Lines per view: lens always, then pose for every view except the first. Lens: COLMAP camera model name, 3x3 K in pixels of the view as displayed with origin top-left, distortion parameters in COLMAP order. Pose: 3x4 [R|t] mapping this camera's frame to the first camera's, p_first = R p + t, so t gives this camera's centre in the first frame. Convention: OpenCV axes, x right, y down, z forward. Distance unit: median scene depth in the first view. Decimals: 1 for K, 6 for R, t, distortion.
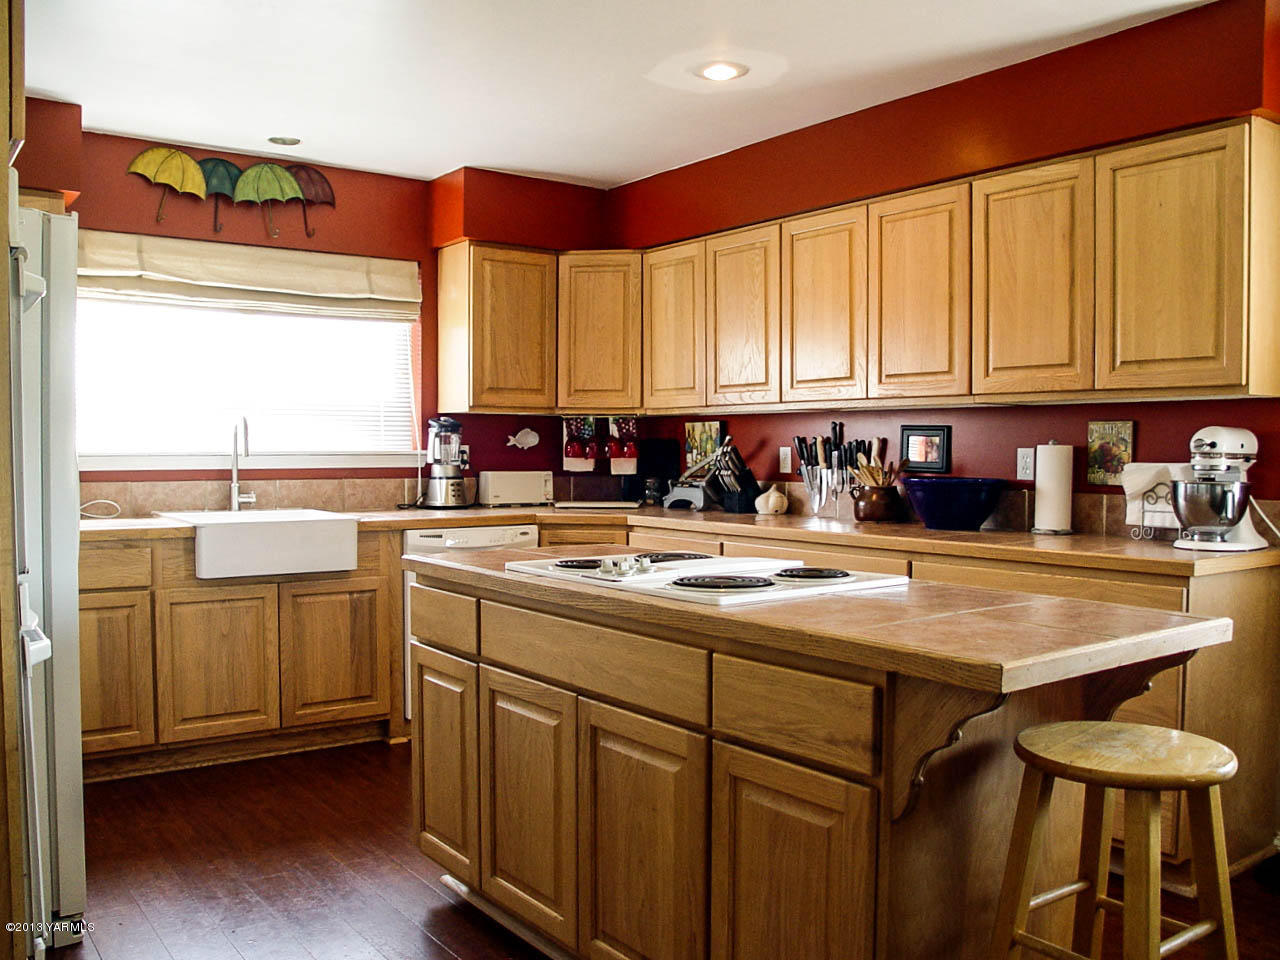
lens RADIAL K [[1111.9, 0, 640.0], [0, 1111.9, 480.0], [0, 0, 1]] dist [-0.131583, 0.079960]
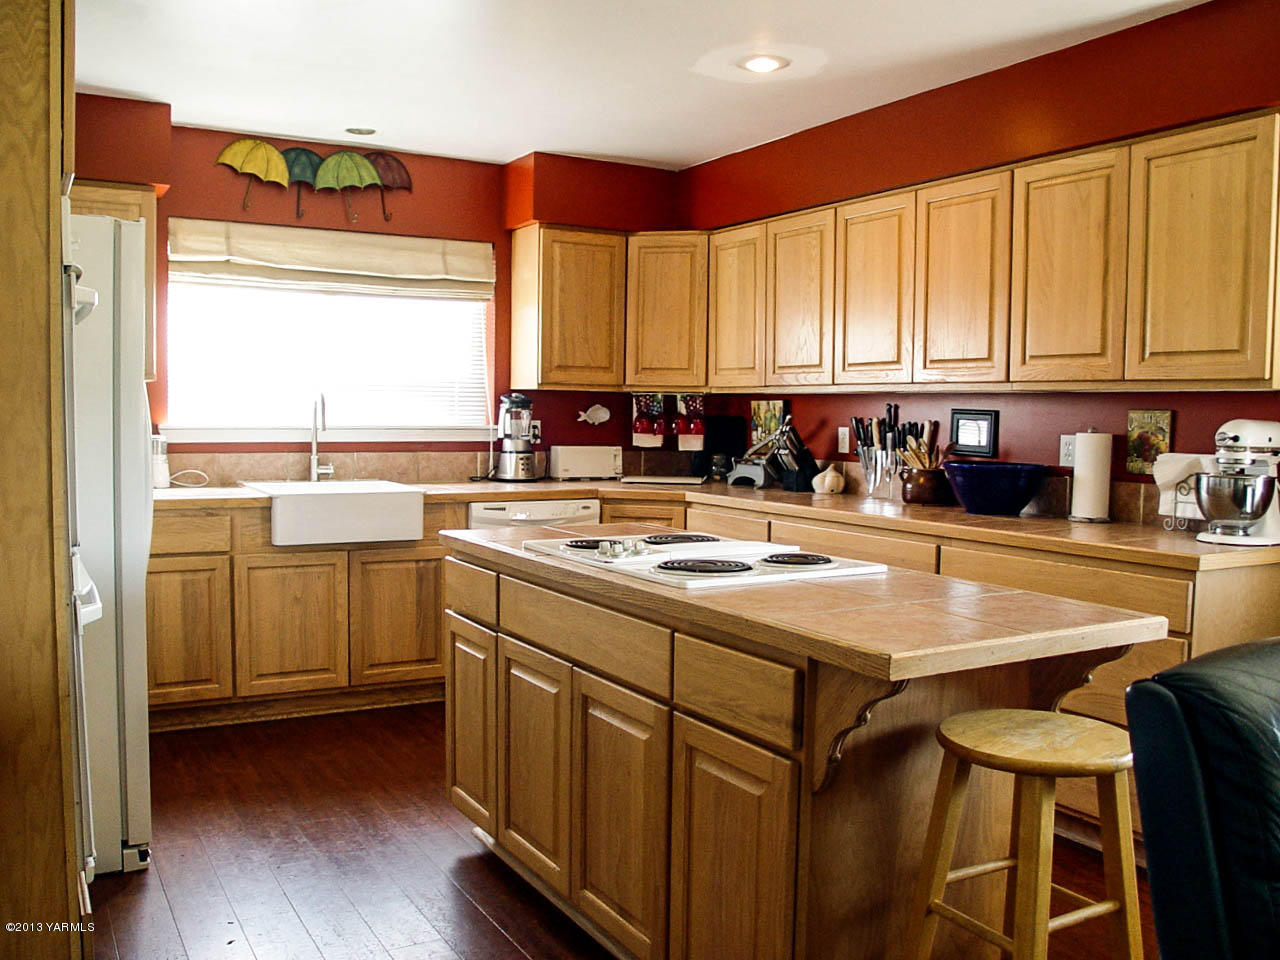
lens RADIAL K [[1127.6, 0, 640.0], [0, 1127.6, 480.0], [0, 0, 1]] dist [-0.136889, 0.084894]
pose [[0.993778, 0.018011, -0.109916, 0.063744], [-0.014640, 0.999400, 0.031395, -0.011910], [0.110415, -0.029591, 0.993445, -0.042298]]
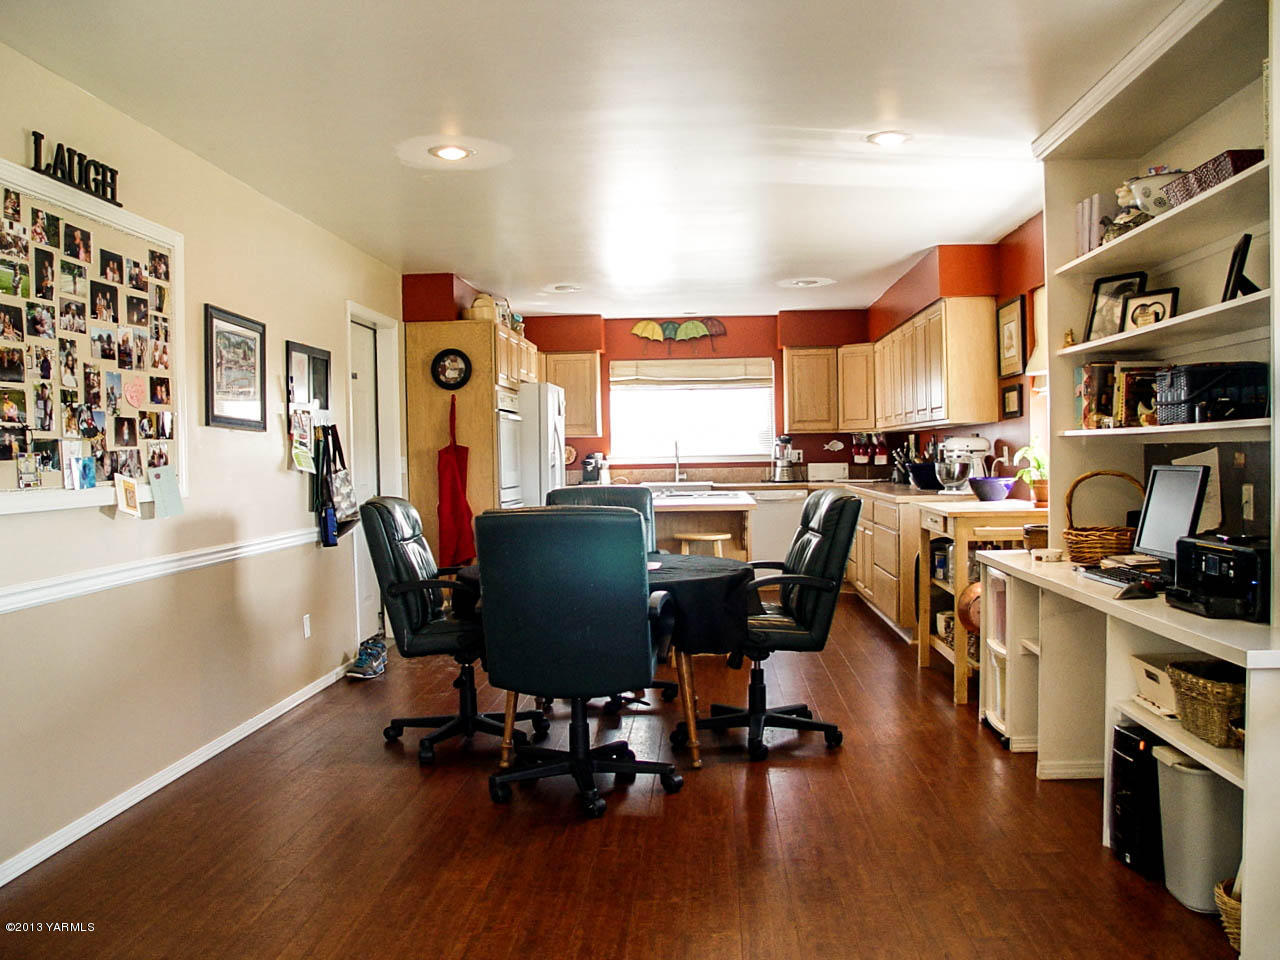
lens RADIAL K [[1127.6, 0, 640.0], [0, 1127.6, 480.0], [0, 0, 1]] dist [-0.136889, 0.084894]
pose [[0.769266, -0.001836, -0.638926, 1.017791], [0.002072, 0.999998, -0.000379, 0.024396], [0.638925, -0.001032, 0.769268, -0.787124]]
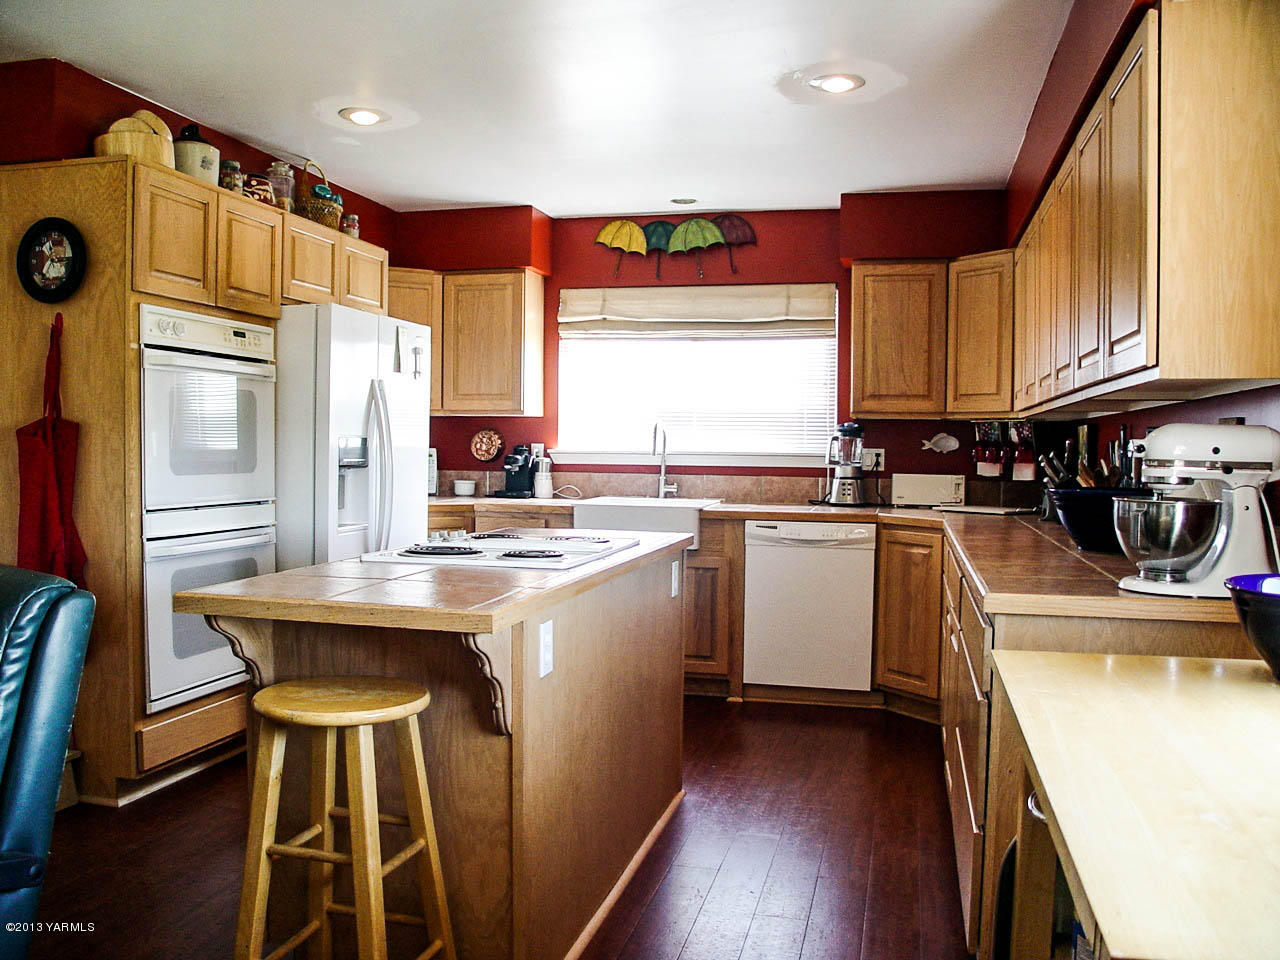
lens RADIAL K [[1084.2, 0, 640.0], [0, 1084.2, 480.0], [0, 0, 1]] dist [-0.140943, 0.070466]
pose [[0.636137, 0.028799, -0.771038, 0.582481], [-0.032435, 0.999418, 0.010569, -0.005287], [0.770894, 0.018286, 0.636701, 0.182864]]
